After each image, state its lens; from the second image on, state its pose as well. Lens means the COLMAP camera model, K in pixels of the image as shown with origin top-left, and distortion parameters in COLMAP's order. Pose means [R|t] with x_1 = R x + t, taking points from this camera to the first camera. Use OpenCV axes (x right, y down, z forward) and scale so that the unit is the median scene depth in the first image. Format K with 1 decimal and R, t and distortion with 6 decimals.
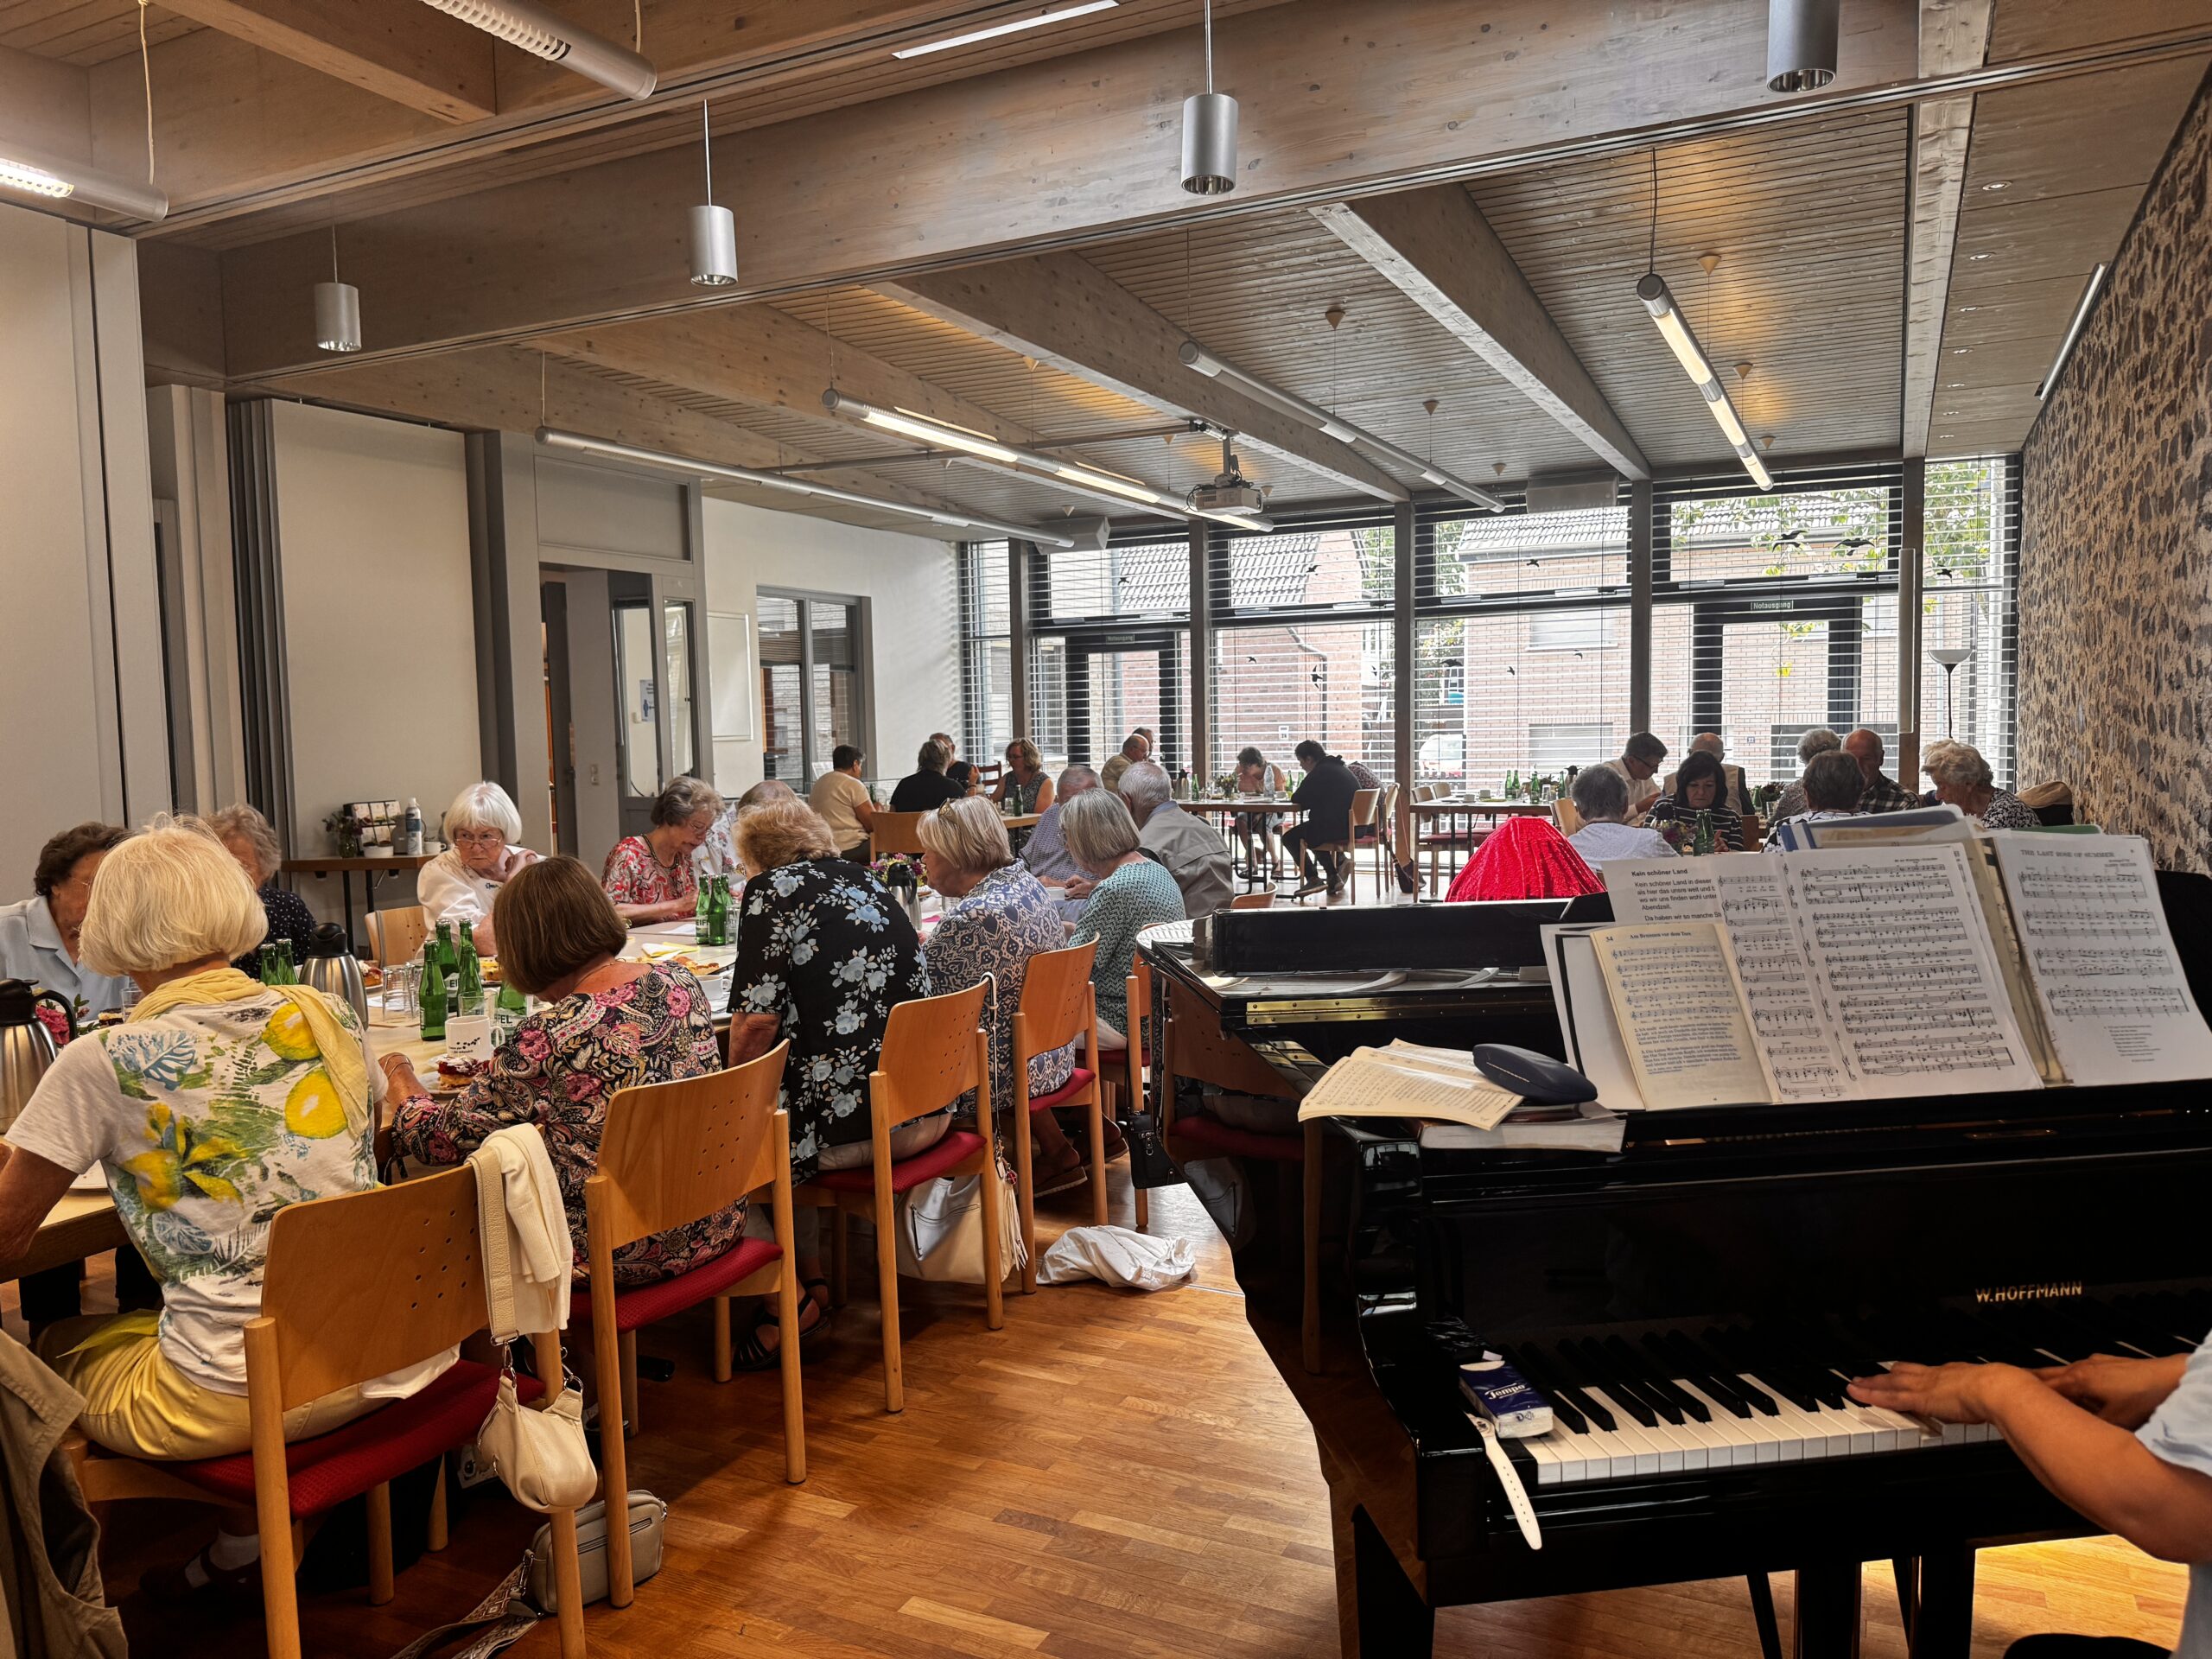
lens RADIAL K [[1530.3, 0, 1106.0], [0, 1530.3, 829.5], [0, 0, 1]] dist [0.119545, -0.209699]
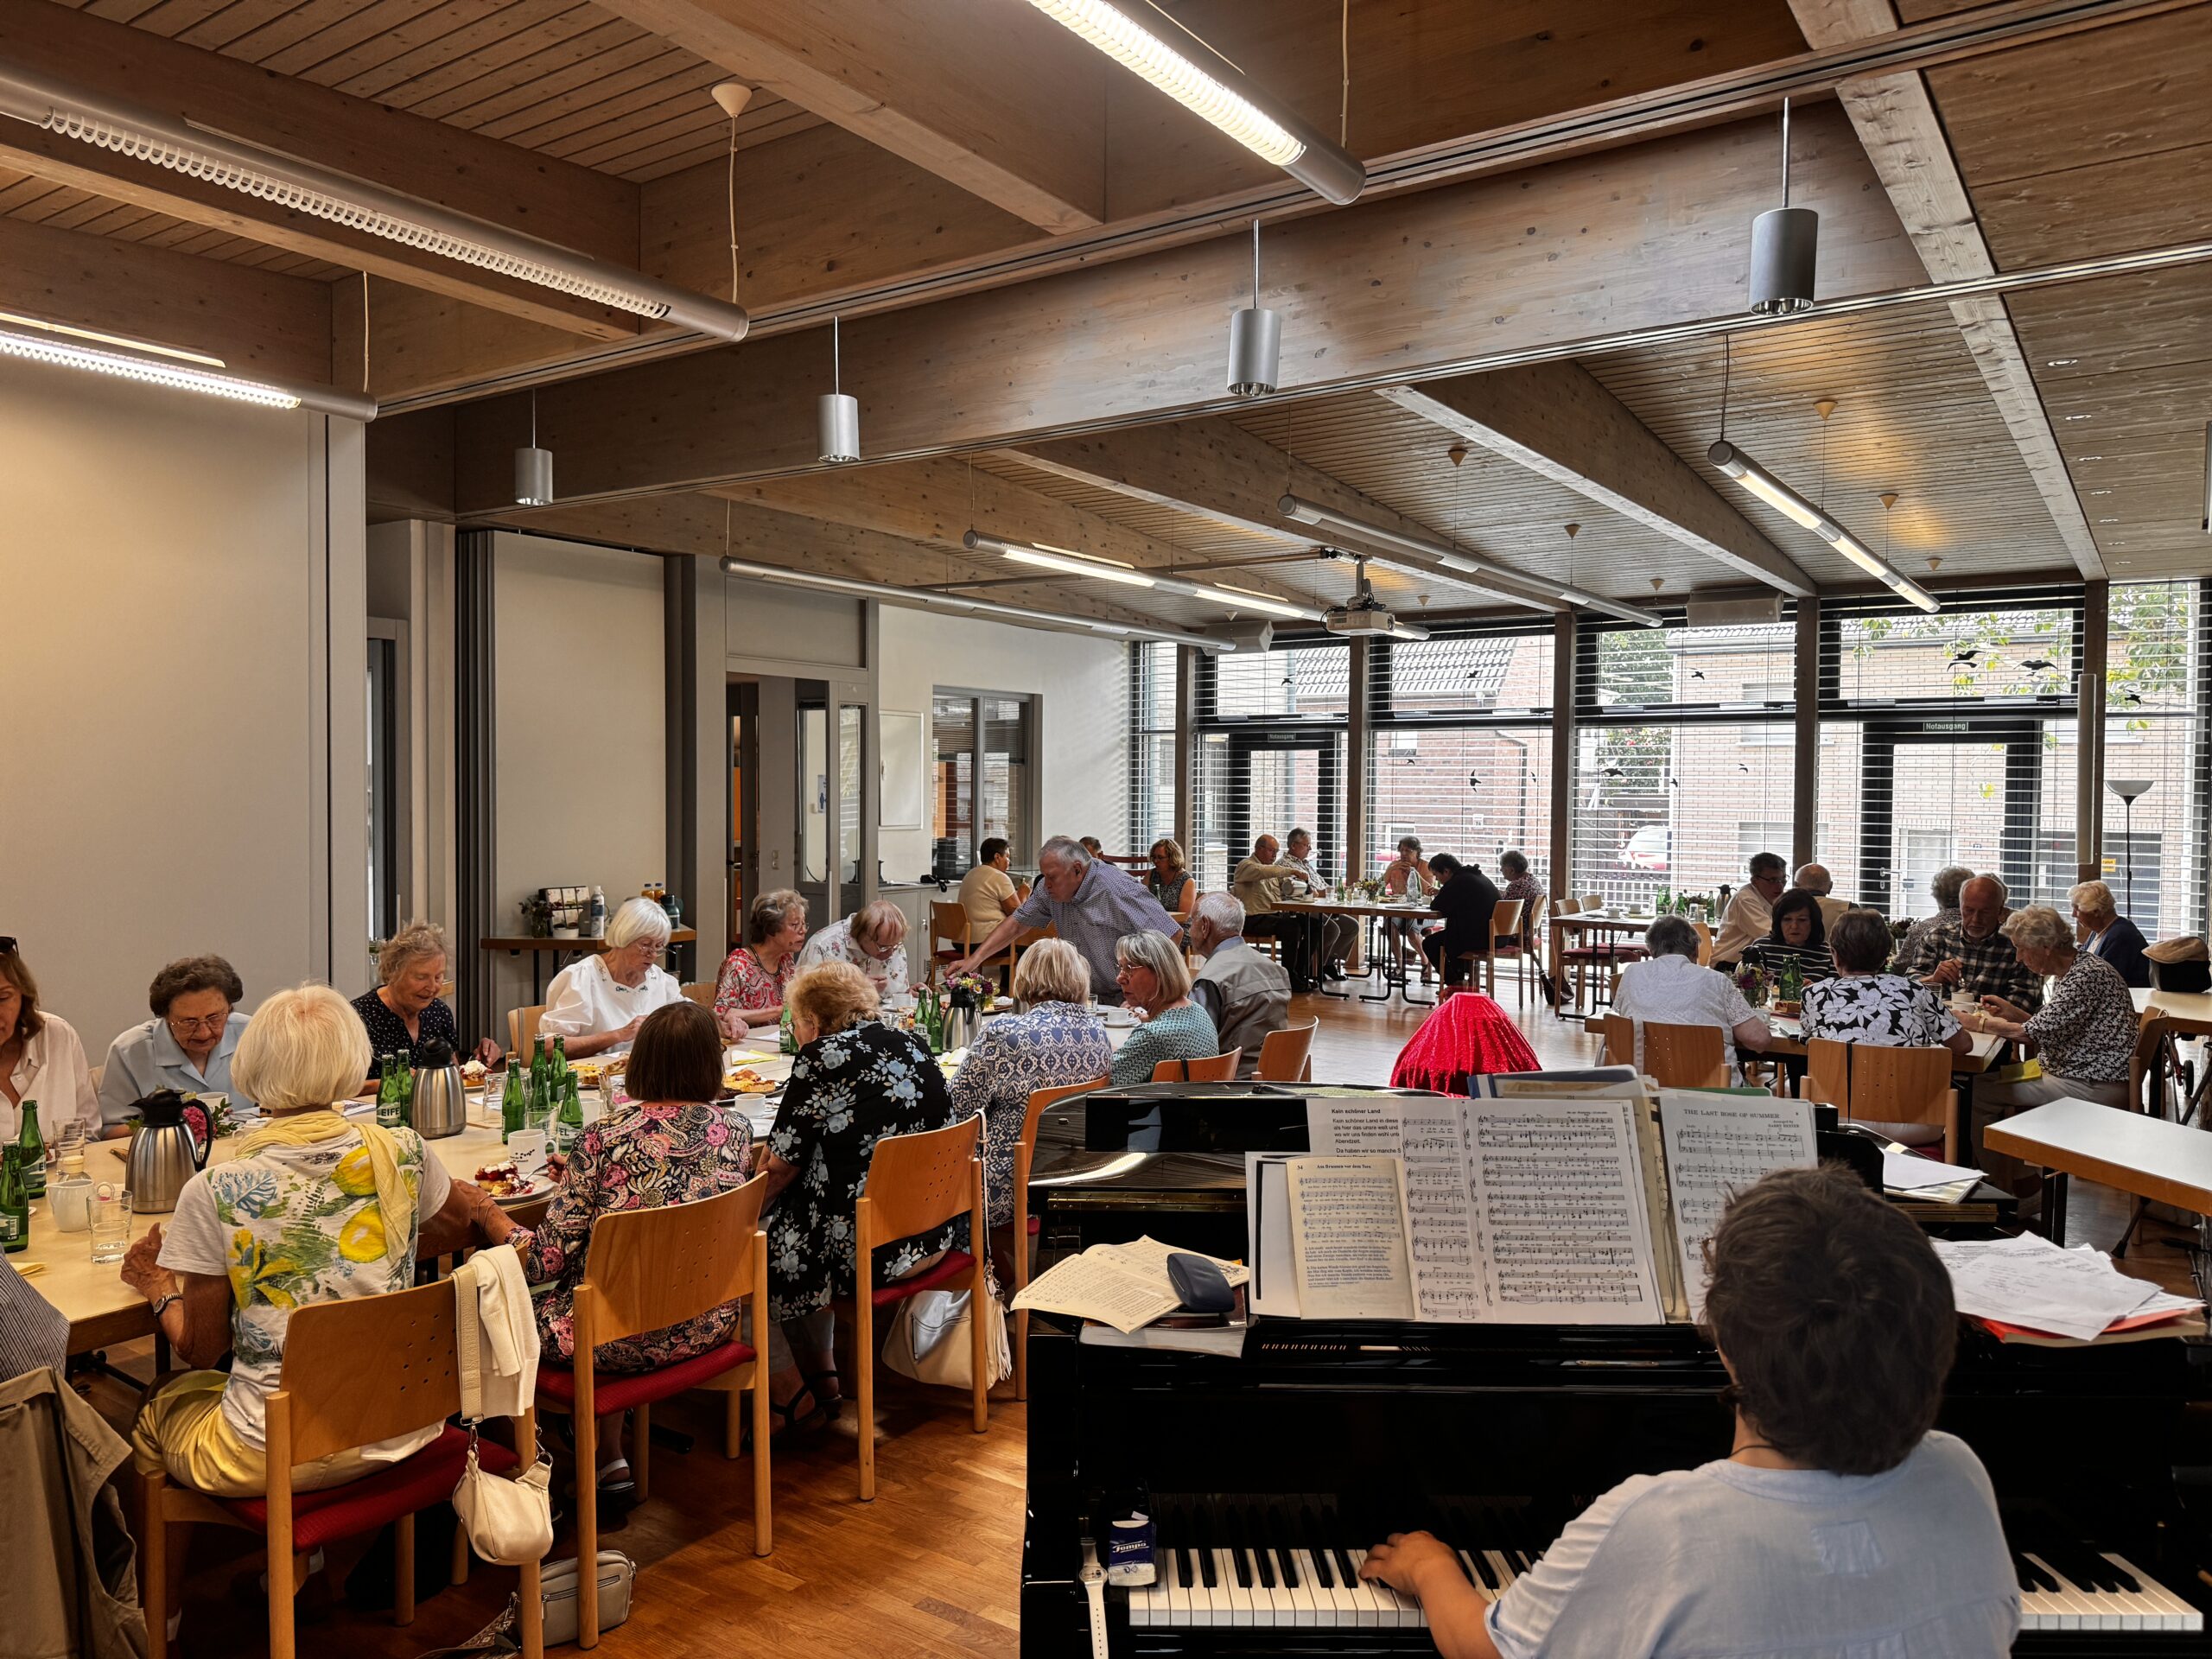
lens RADIAL K [[1530.3, 0, 1106.0], [0, 1530.3, 829.5], [0, 0, 1]] dist [0.119545, -0.209699]
pose [[0.989315, 0.031724, -0.142304, 0.093764], [-0.037863, 0.998456, -0.040644, -0.038653], [0.140794, 0.045598, 0.988988, -0.062889]]
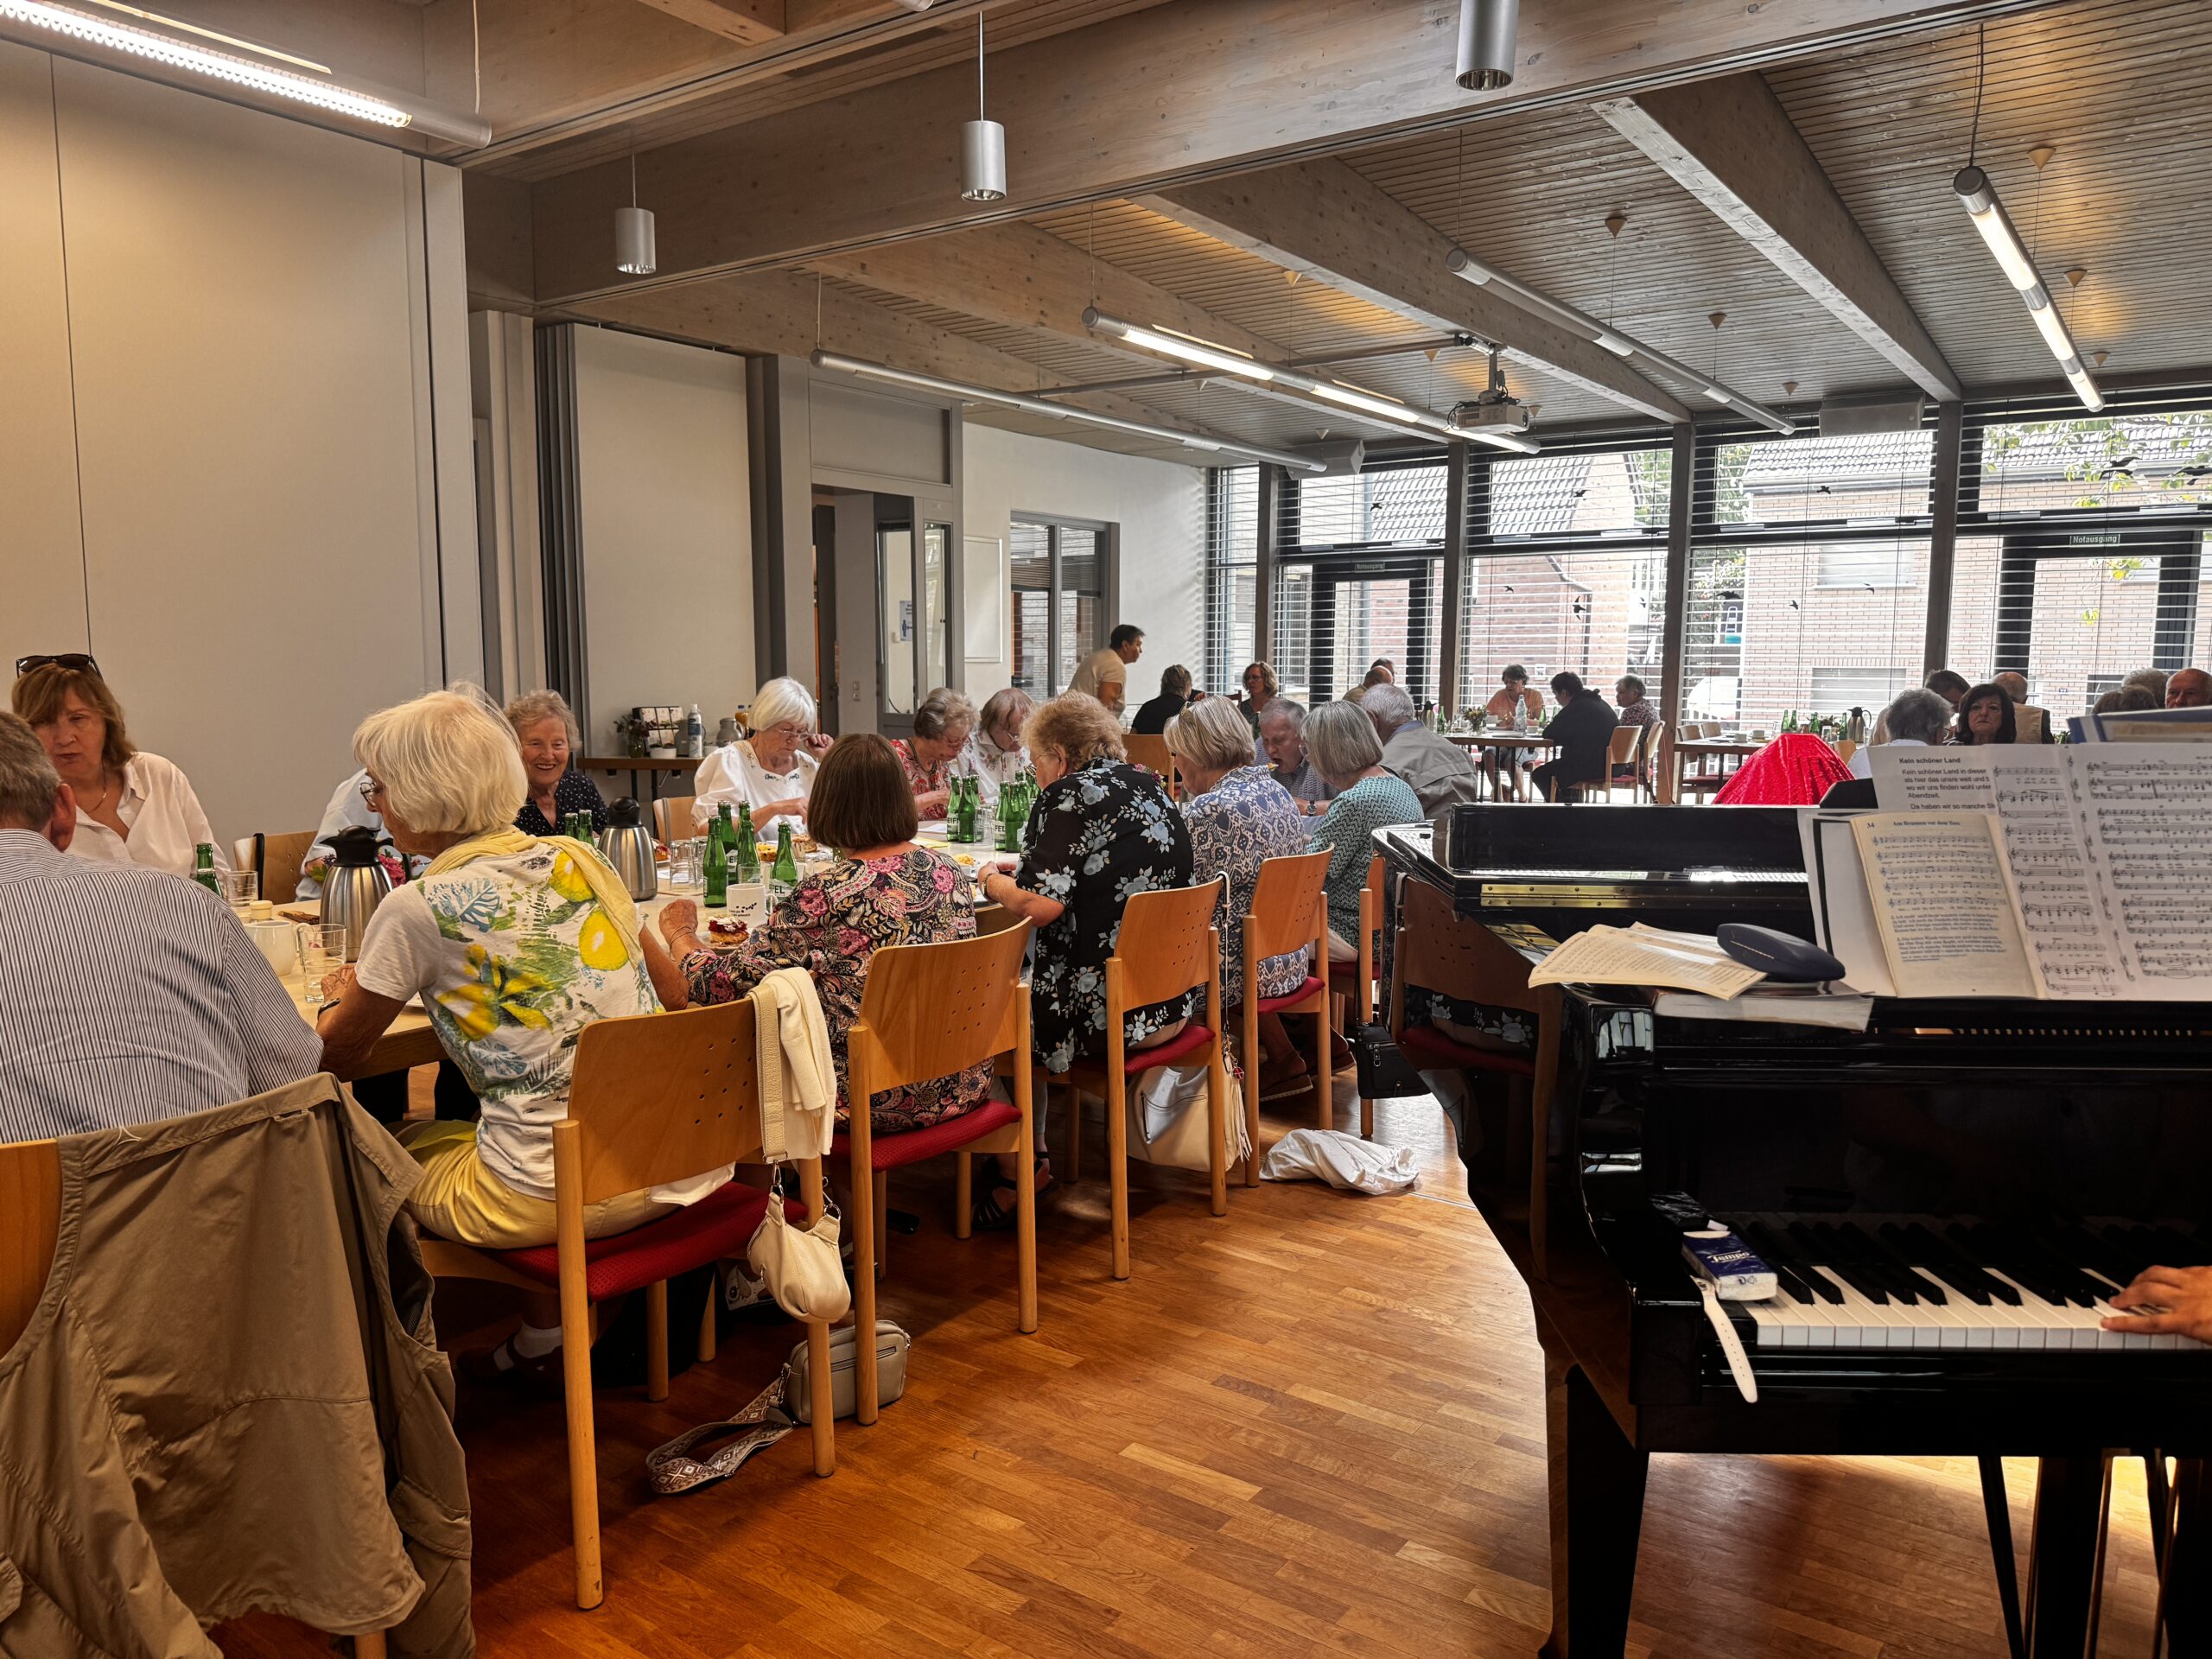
lens RADIAL K [[1535.2, 0, 1096.8], [0, 1535.2, 834.2], [0, 0, 1]] dist [0.076440, -0.103459]
pose [[0.986521, 0.041242, -0.158352, 0.000440], [-0.034222, 0.998318, 0.046806, 0.013126], [0.160016, -0.040756, 0.986273, -0.010613]]
